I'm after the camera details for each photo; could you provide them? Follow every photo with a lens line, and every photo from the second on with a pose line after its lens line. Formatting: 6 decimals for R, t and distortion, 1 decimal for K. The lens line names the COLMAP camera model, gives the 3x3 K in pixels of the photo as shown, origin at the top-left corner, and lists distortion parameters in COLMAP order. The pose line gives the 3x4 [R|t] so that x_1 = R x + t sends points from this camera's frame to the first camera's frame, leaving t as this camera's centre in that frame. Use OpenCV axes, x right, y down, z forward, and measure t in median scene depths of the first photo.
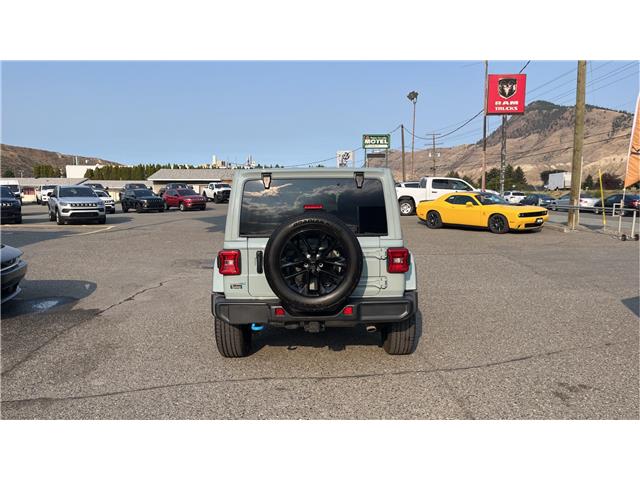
lens RADIAL K [[483.2, 0, 321.1], [0, 483.2, 240.9], [0, 0, 1]] dist [0.051857, -0.071414]
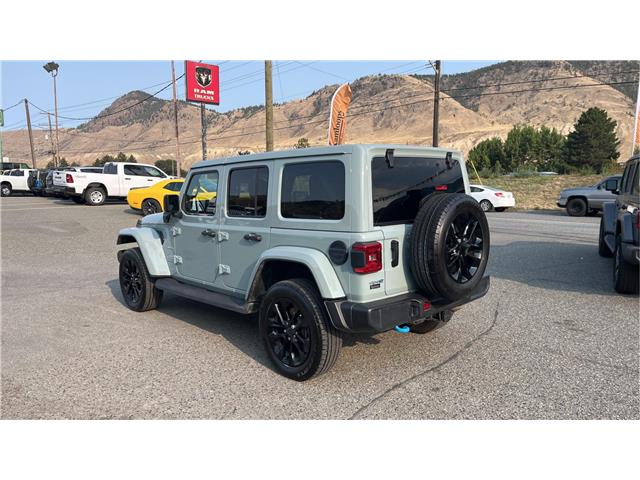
lens RADIAL K [[483.2, 0, 320.4], [0, 483.2, 238.9], [0, 0, 1]] dist [0.051857, -0.071414]
pose [[0.724210, -0.079032, 0.685036, -0.207396], [0.065689, 0.996800, 0.045555, -0.007590], [-0.686444, 0.012008, 0.727084, 0.119938]]
